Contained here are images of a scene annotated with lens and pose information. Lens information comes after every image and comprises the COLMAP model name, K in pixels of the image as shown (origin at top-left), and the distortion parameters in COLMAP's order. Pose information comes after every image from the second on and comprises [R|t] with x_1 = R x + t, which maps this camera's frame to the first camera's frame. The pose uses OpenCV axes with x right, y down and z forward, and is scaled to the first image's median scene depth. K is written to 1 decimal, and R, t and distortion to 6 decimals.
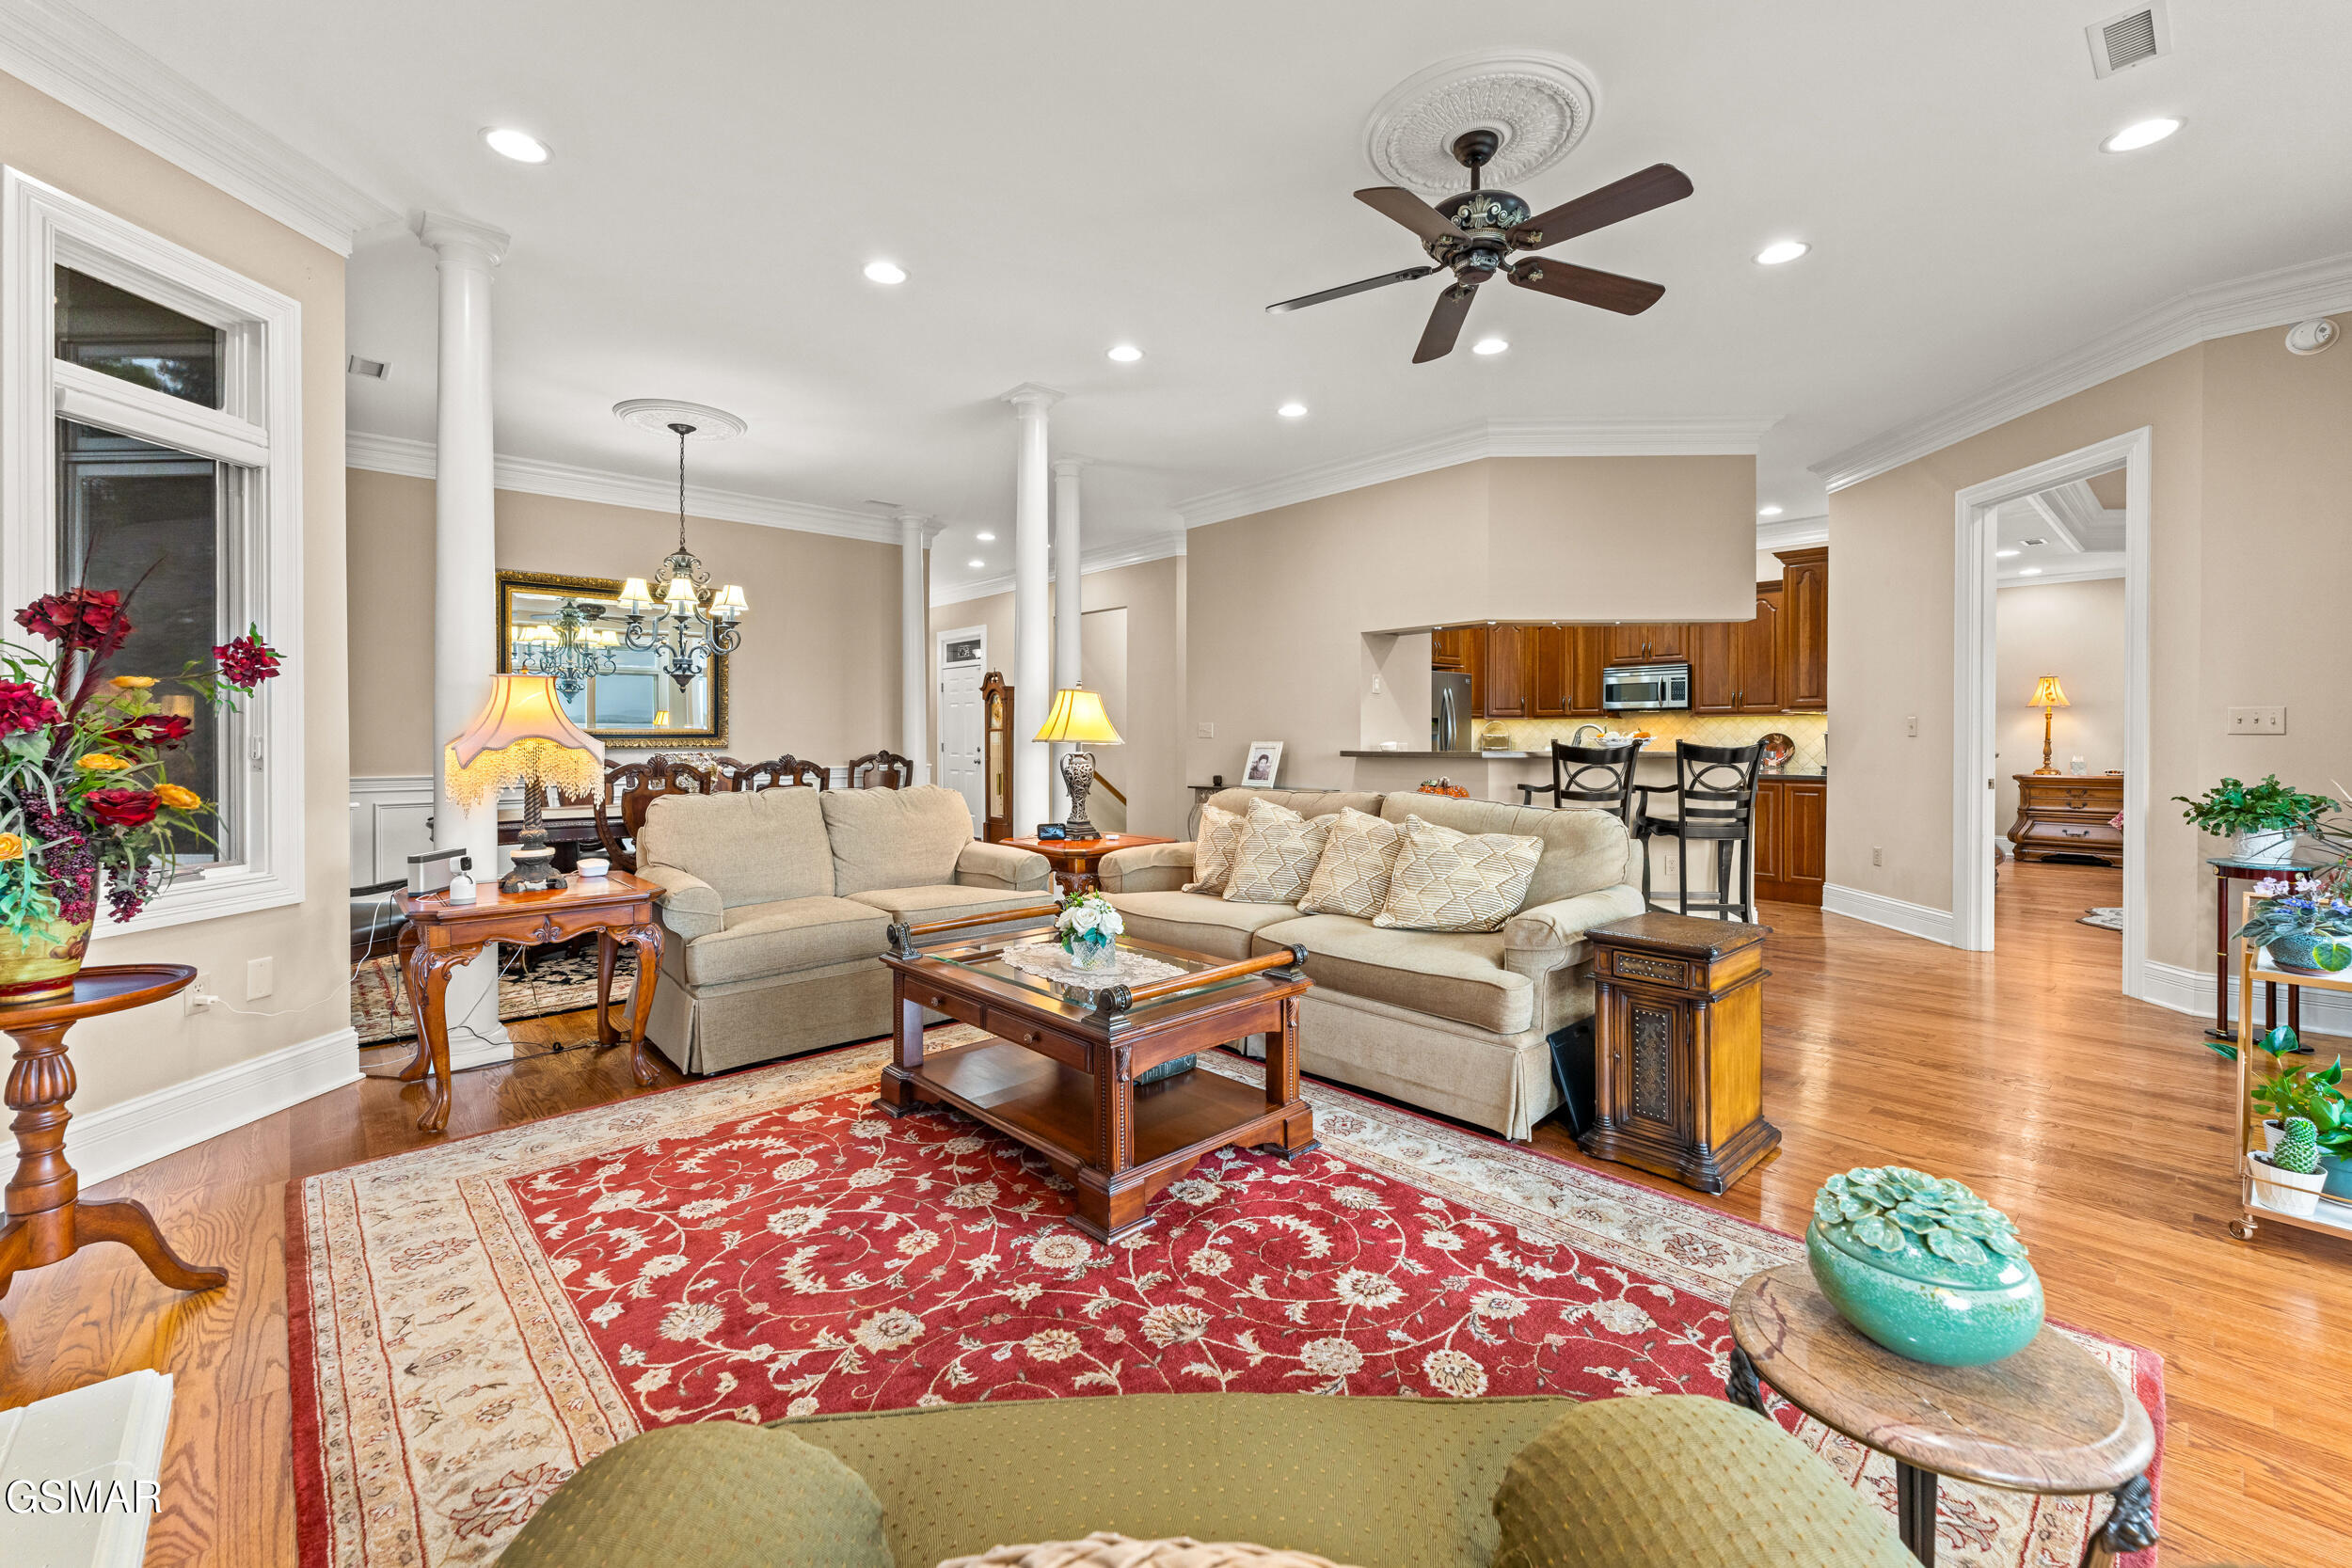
lens RADIAL K [[968.8, 0, 1183.8], [0, 968.8, 744.1], [0, 0, 1]] dist [0.001297, 0.000079]
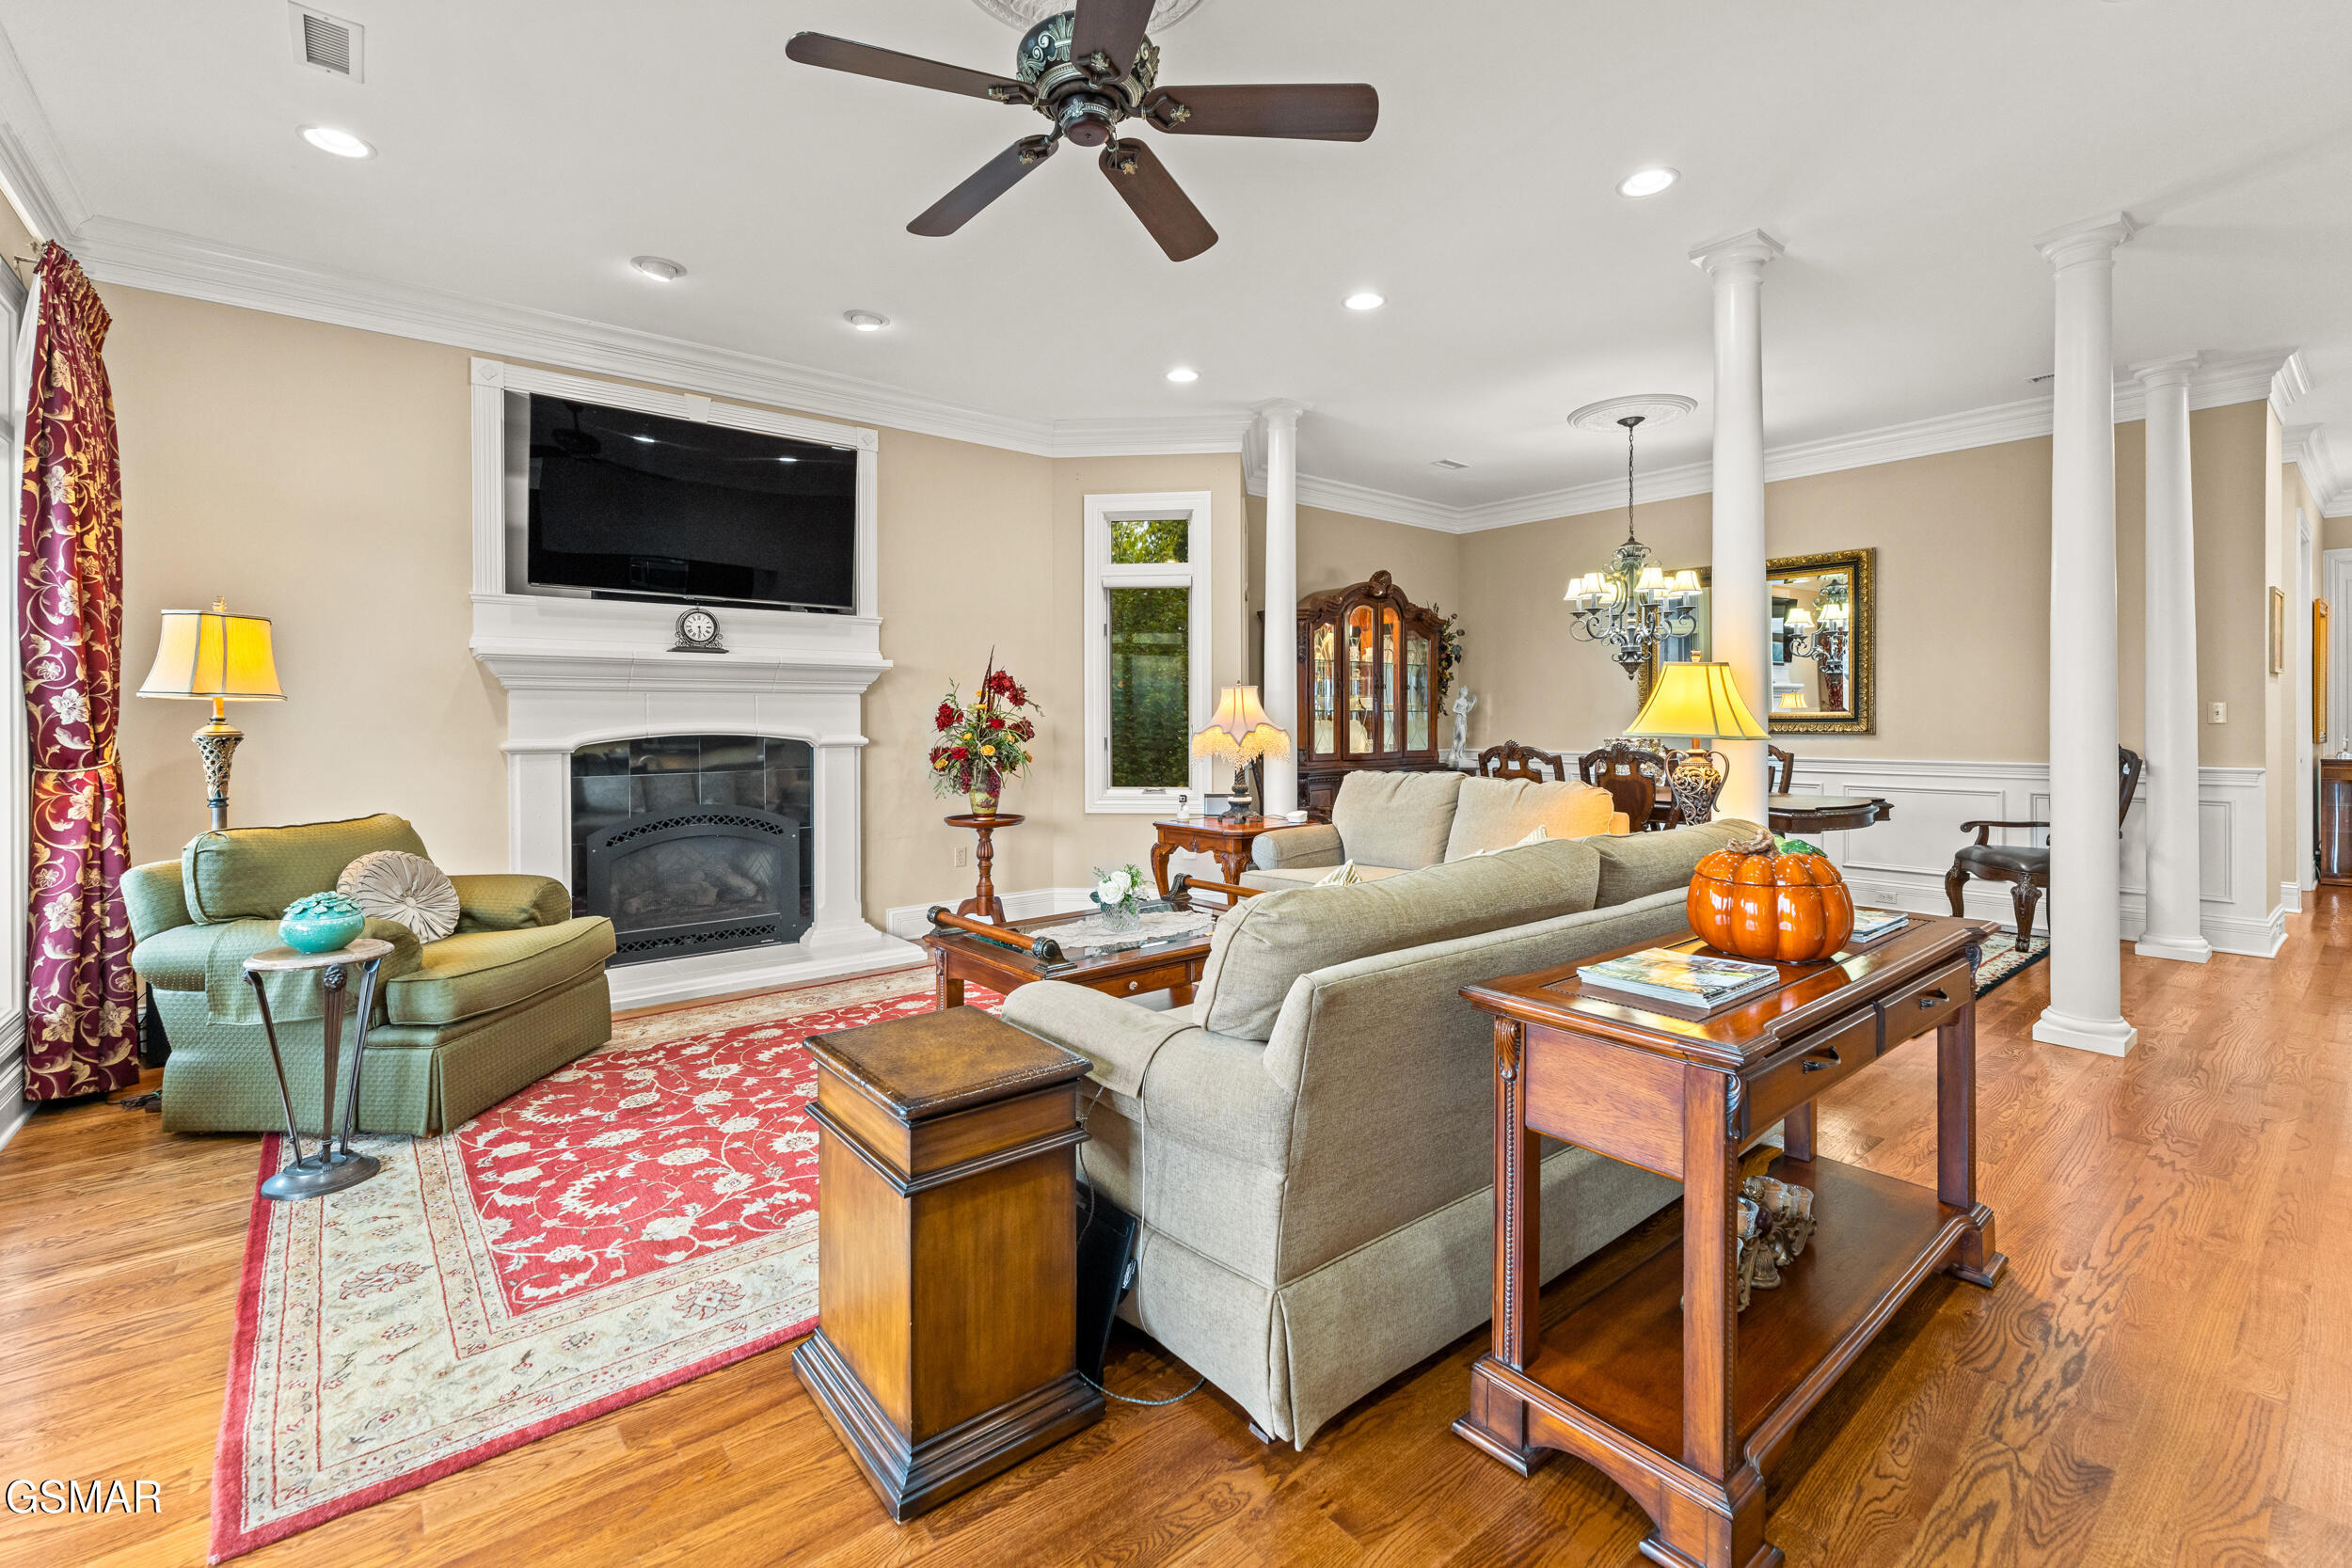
lens RADIAL K [[1015.8, 0, 1184.2], [0, 1015.8, 714.7], [0, 0, 1]] dist [-0.000680, -0.000009]
pose [[-0.058146, -0.003359, -0.998302, 0.427978], [-0.002142, 0.999992, -0.003240, -0.008815], [0.998306, 0.001950, -0.058153, 0.439729]]
